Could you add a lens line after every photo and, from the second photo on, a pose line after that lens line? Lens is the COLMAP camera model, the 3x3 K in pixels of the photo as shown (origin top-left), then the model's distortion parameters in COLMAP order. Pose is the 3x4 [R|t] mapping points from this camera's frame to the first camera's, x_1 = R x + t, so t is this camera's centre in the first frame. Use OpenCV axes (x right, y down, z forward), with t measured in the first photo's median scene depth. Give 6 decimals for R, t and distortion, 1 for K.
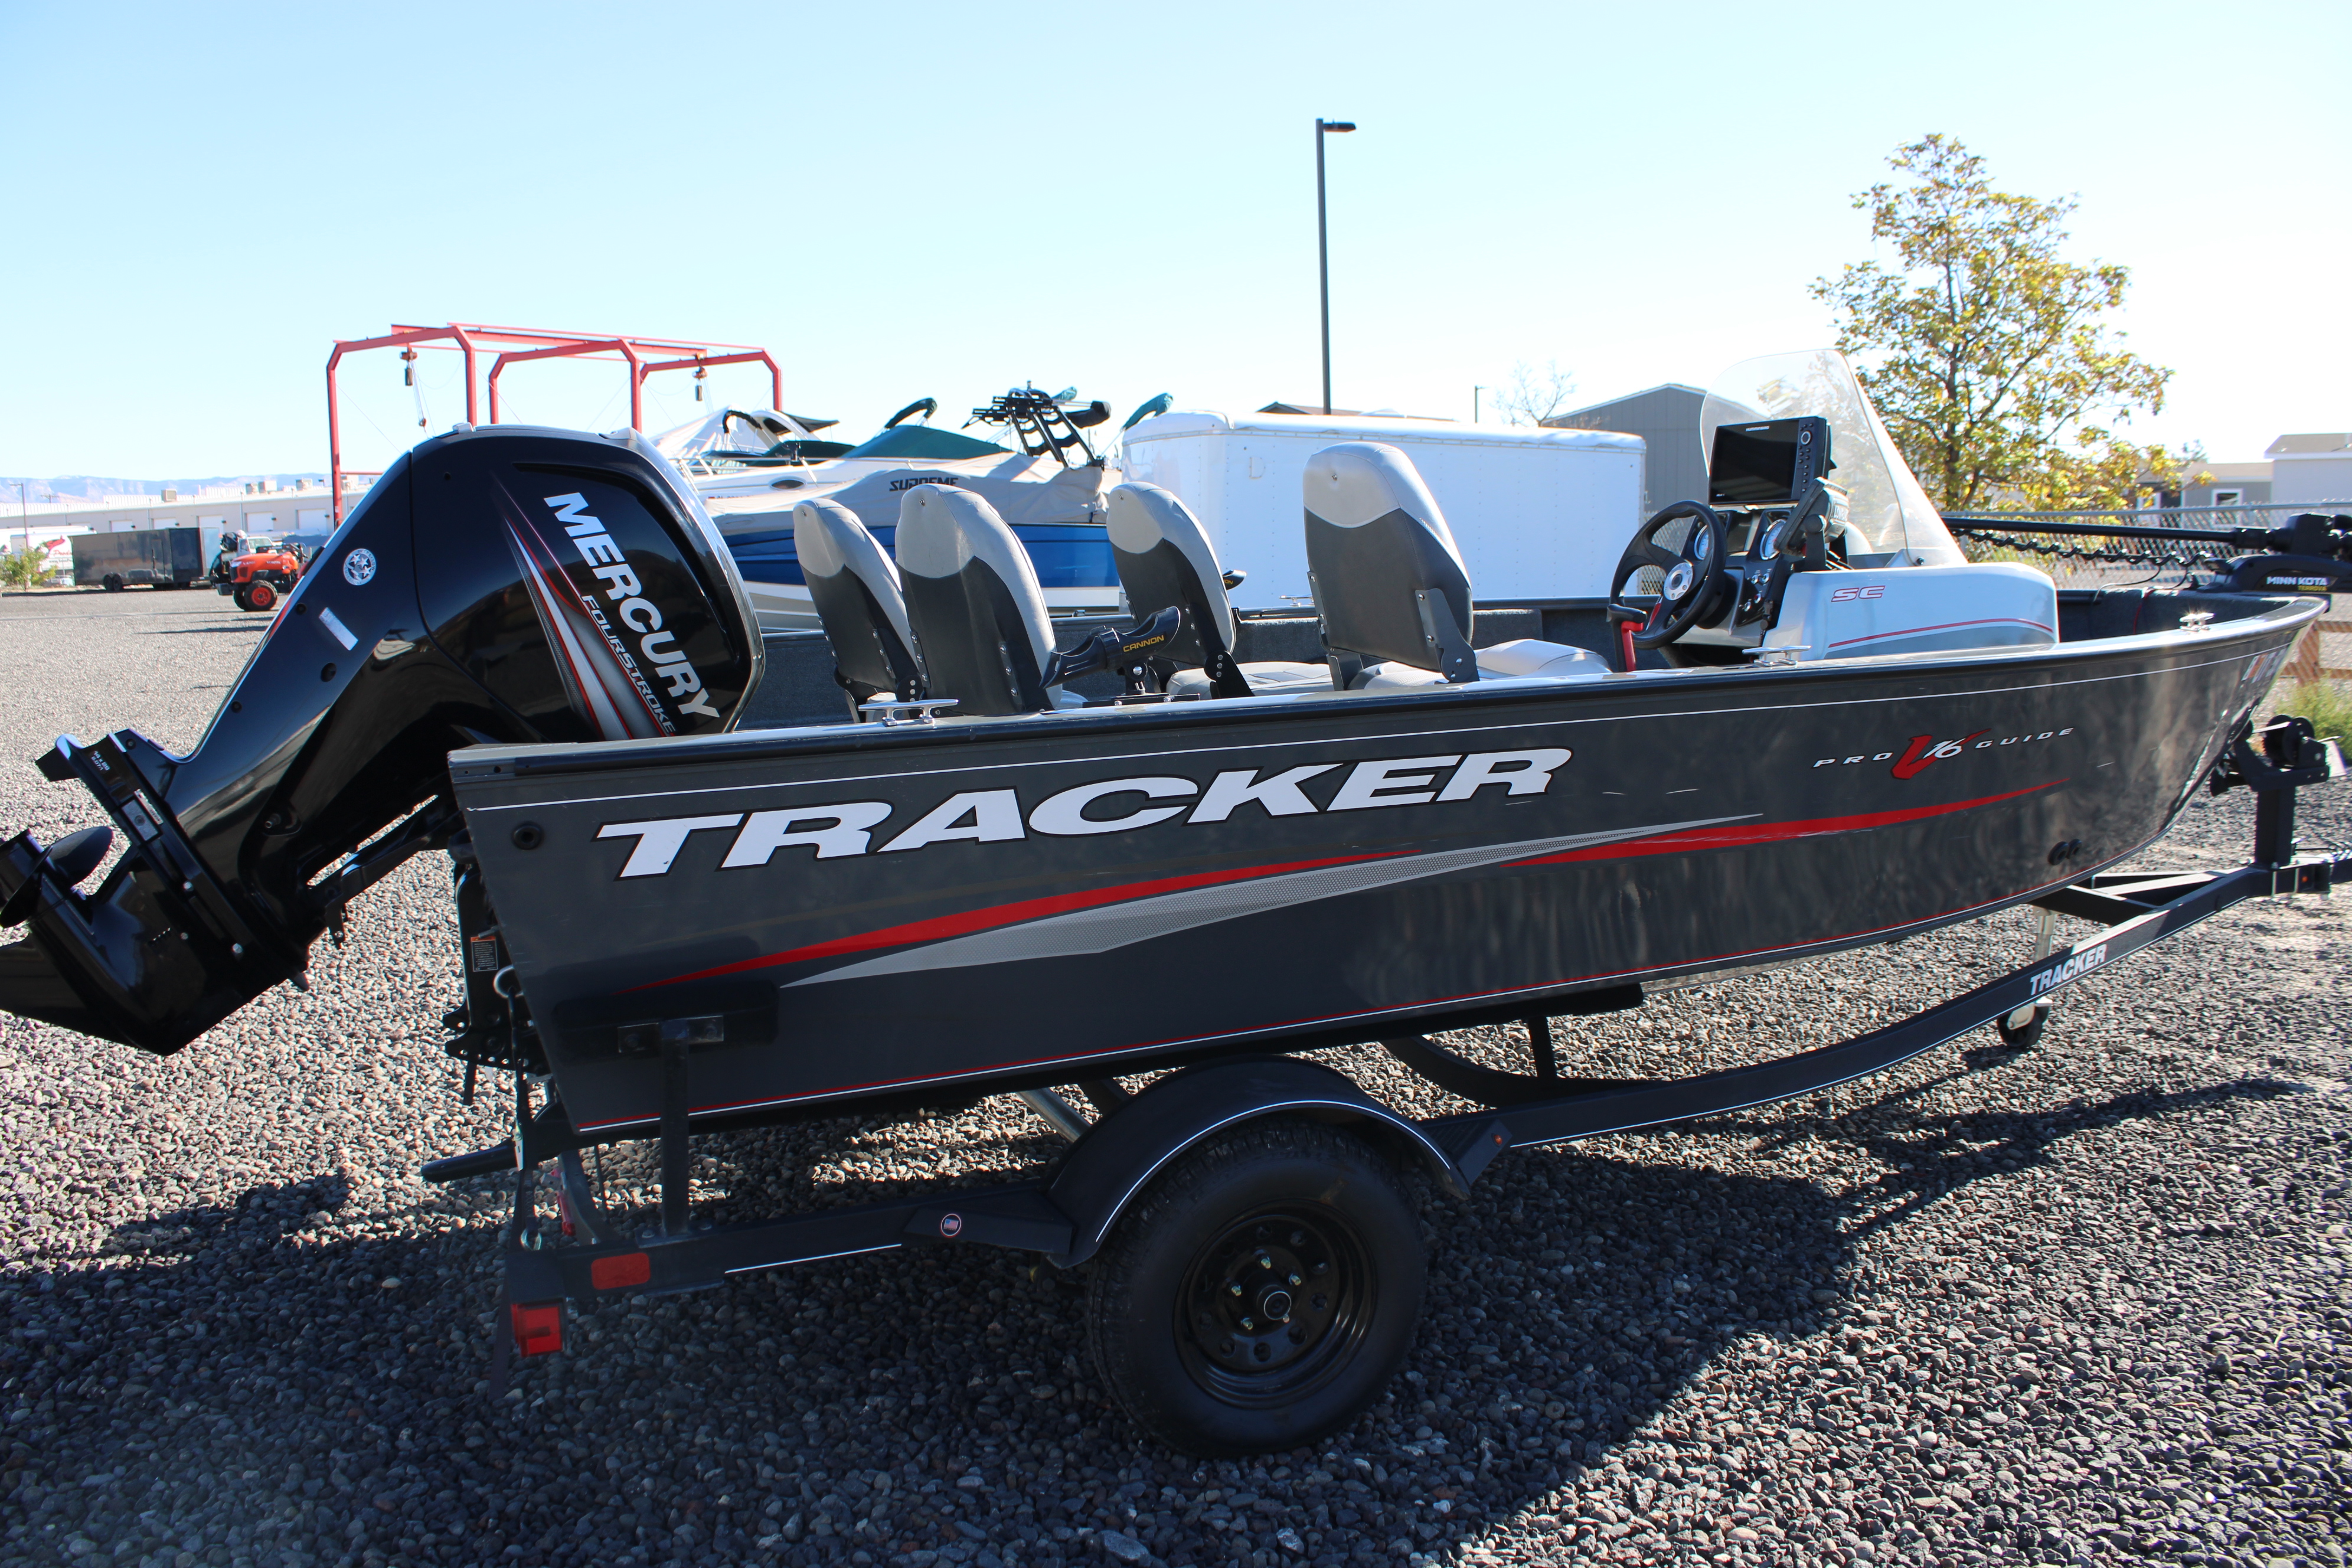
lens RADIAL K [[1979.5, 0, 1171.8], [0, 1979.5, 795.6], [0, 0, 1]] dist [-0.160741, 0.143556]
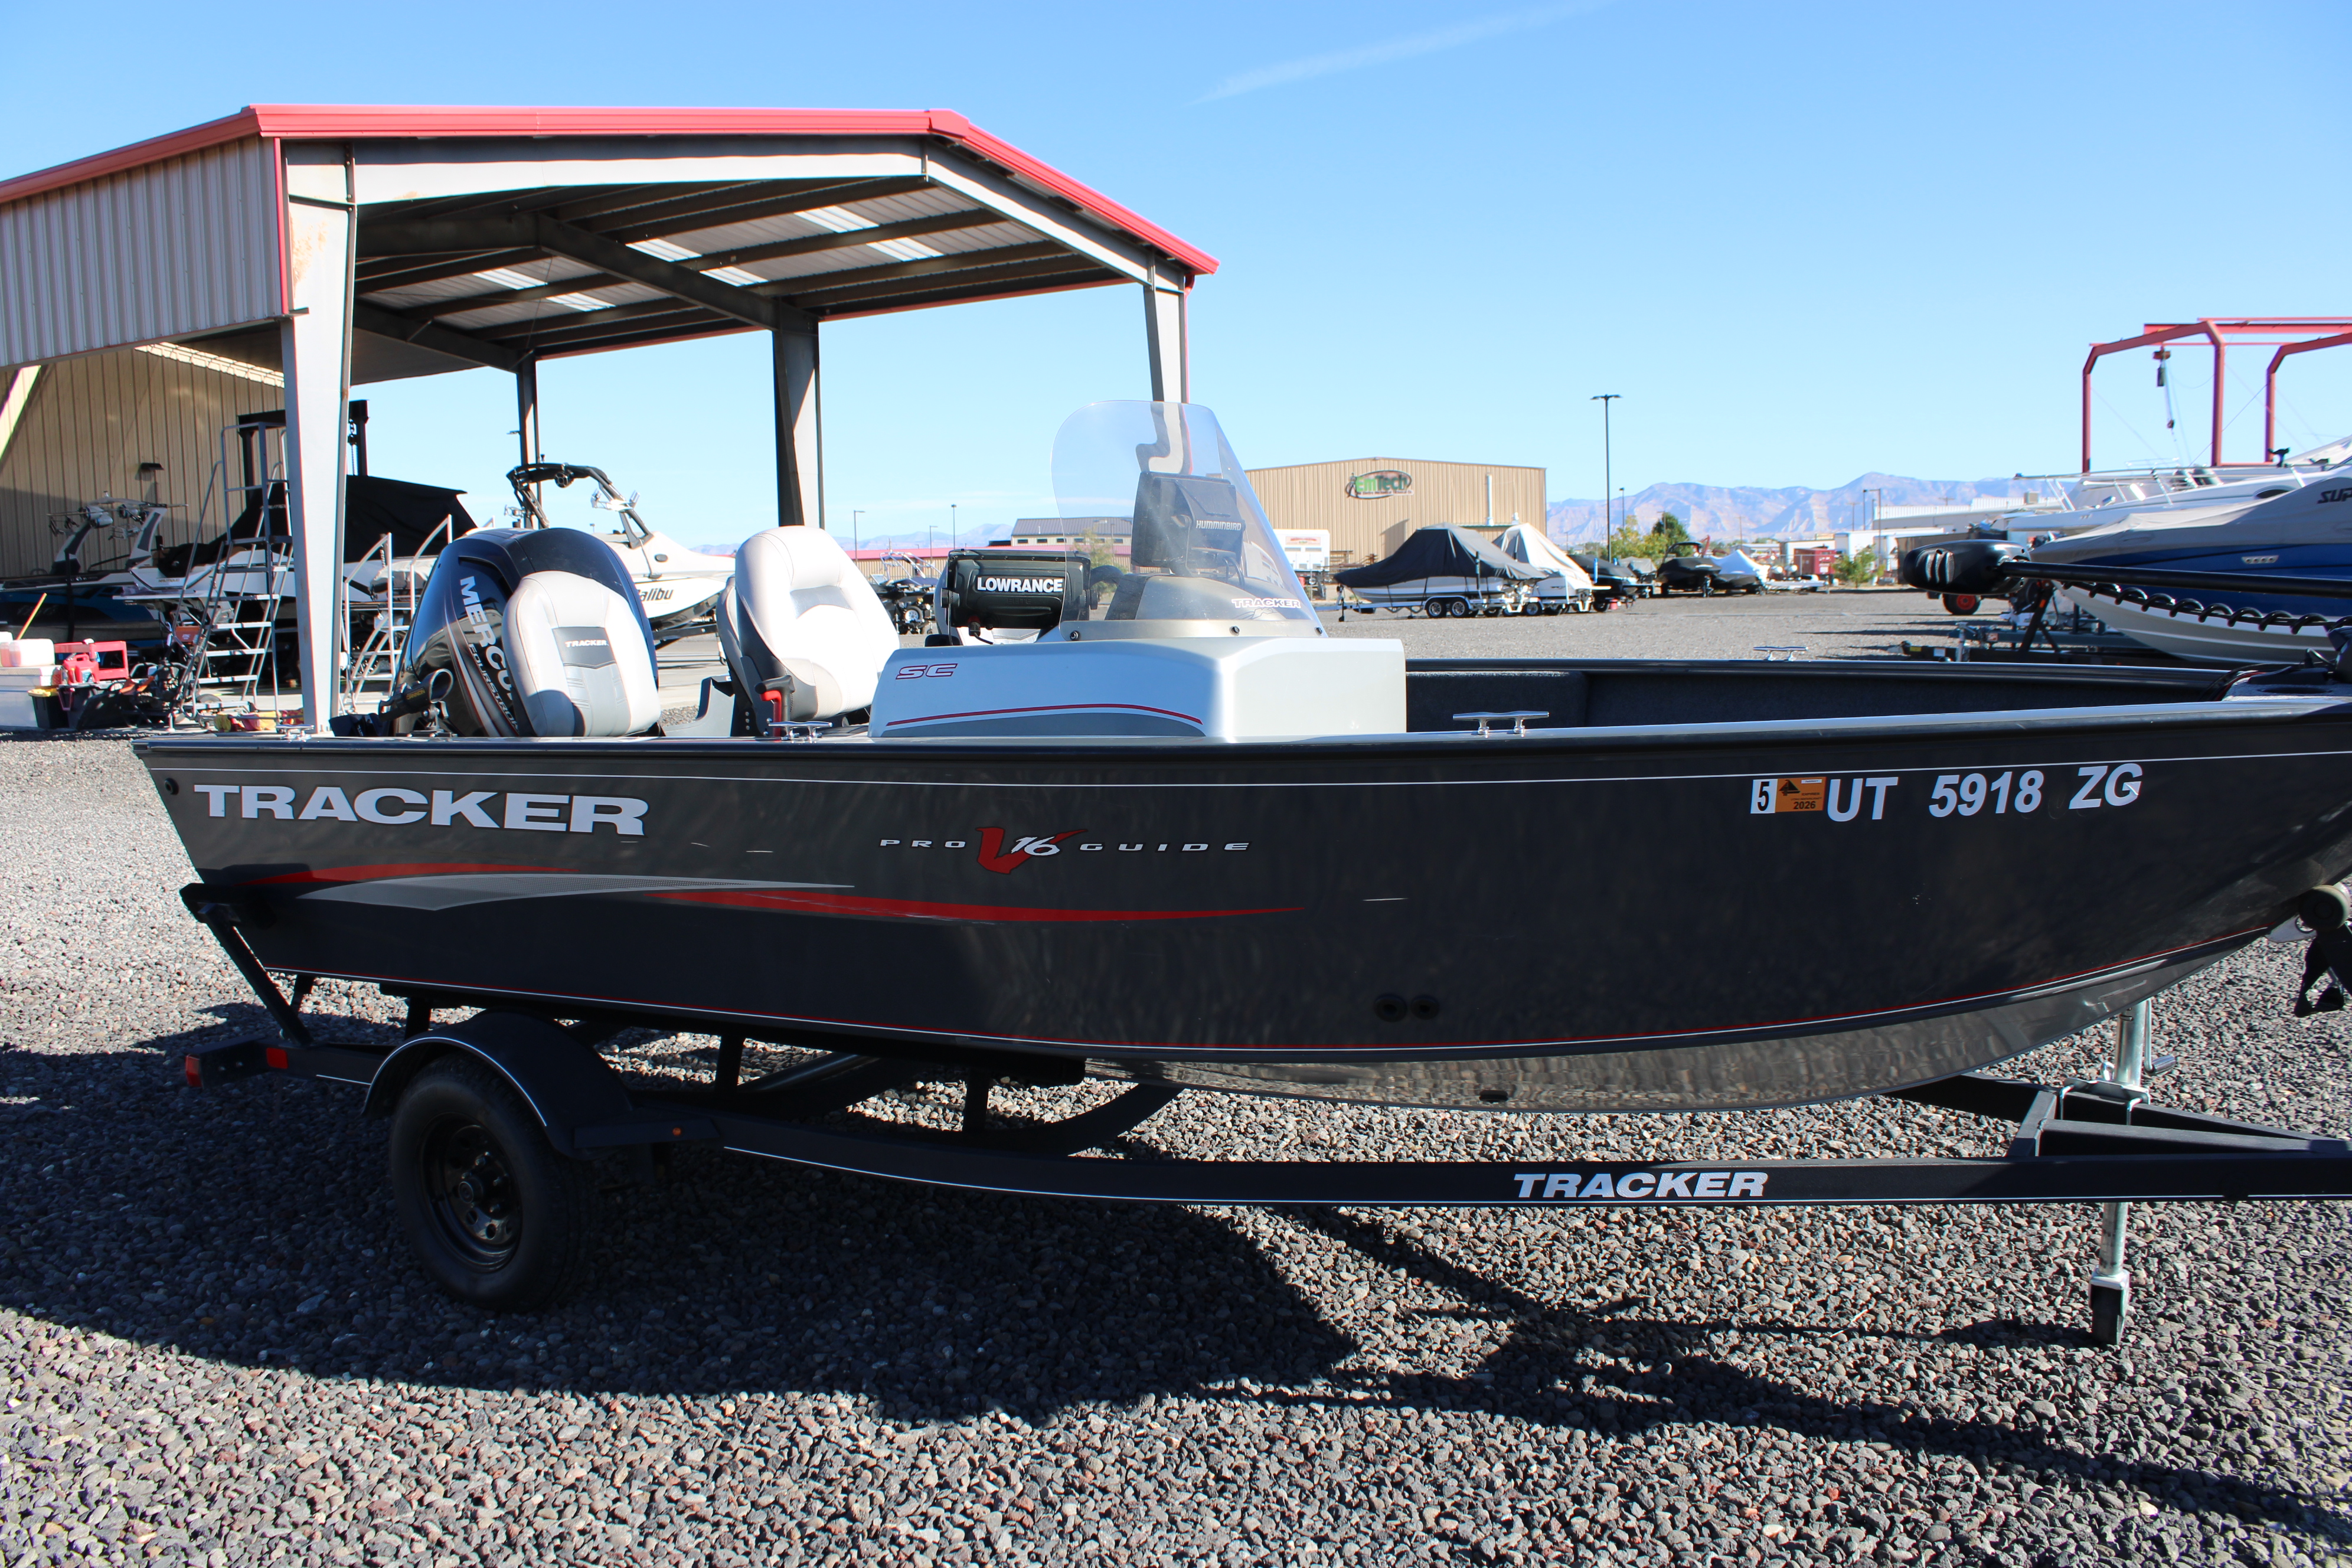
lens RADIAL K [[1979.5, 0, 1171.8], [0, 1979.5, 795.6], [0, 0, 1]] dist [-0.160741, 0.143556]
pose [[0.596570, 0.088403, -0.797677, 0.939580], [-0.088084, 0.995123, 0.044408, -0.075401], [0.797713, 0.043770, 0.601447, 0.399018]]
